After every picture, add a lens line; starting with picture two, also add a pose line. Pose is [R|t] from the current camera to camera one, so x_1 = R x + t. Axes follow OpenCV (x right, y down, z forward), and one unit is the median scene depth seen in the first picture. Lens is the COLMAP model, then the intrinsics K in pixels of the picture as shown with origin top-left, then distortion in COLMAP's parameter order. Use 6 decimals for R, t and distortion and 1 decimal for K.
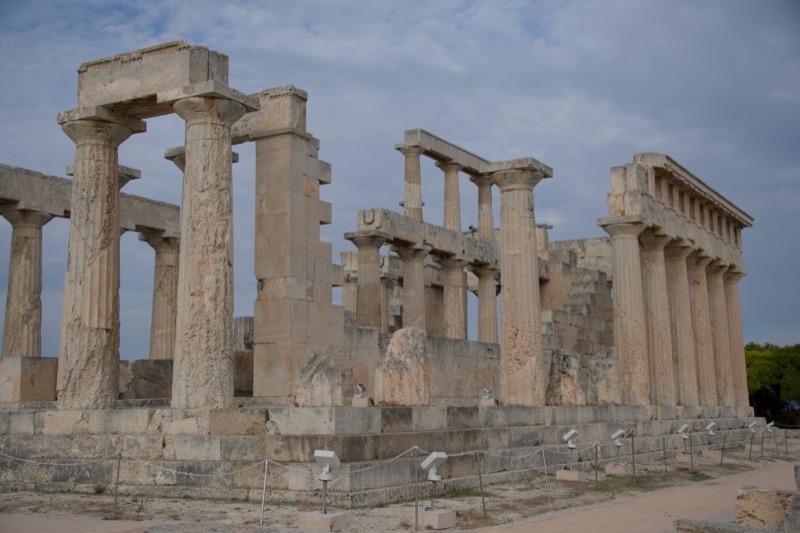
lens RADIAL K [[1003.8, 0, 400.8], [0, 1003.8, 265.9], [0, 0, 1]] dist [0.099795, 0.000000]
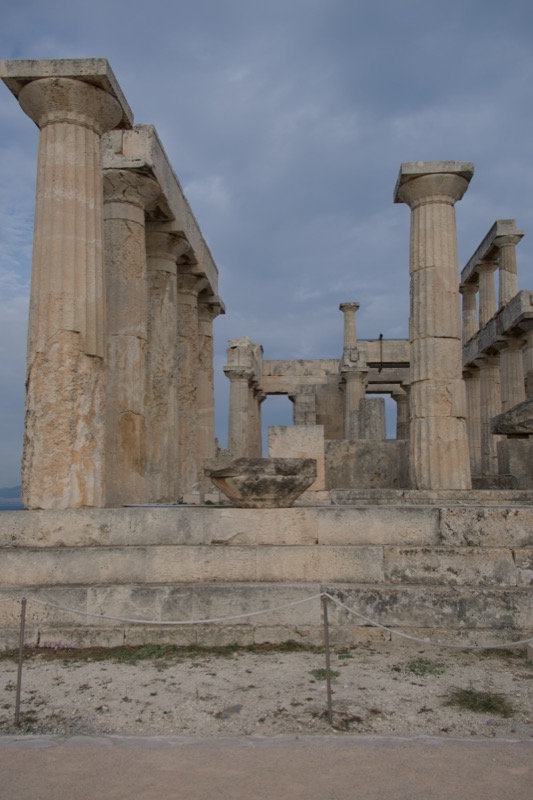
lens RADIAL K [[728.0, 0, 264.4], [0, 728.0, 394.0], [0, 0, 1]] dist [0.164947, -0.054947]
pose [[0.907405, 0.071207, 0.414182, -0.794833], [-0.070903, 0.997353, -0.016130, 0.101234], [-0.414234, -0.014730, 0.910051, 0.718770]]
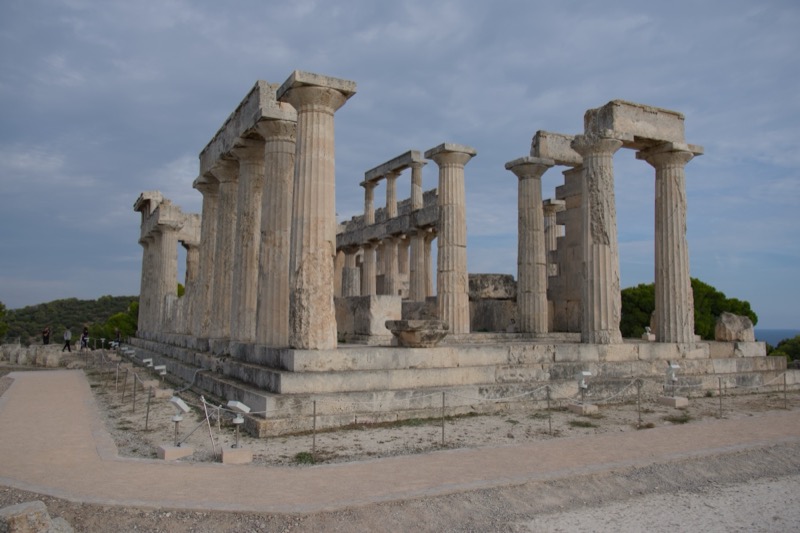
lens RADIAL K [[673.2, 0, 403.0], [0, 673.2, 260.7], [0, 0, 1]] dist [-0.071399, 0.008803]
pose [[0.548628, 0.093677, 0.830802, -1.279275], [-0.127962, 0.991404, -0.027285, 0.090986], [-0.826216, -0.091341, 0.555899, 0.742468]]
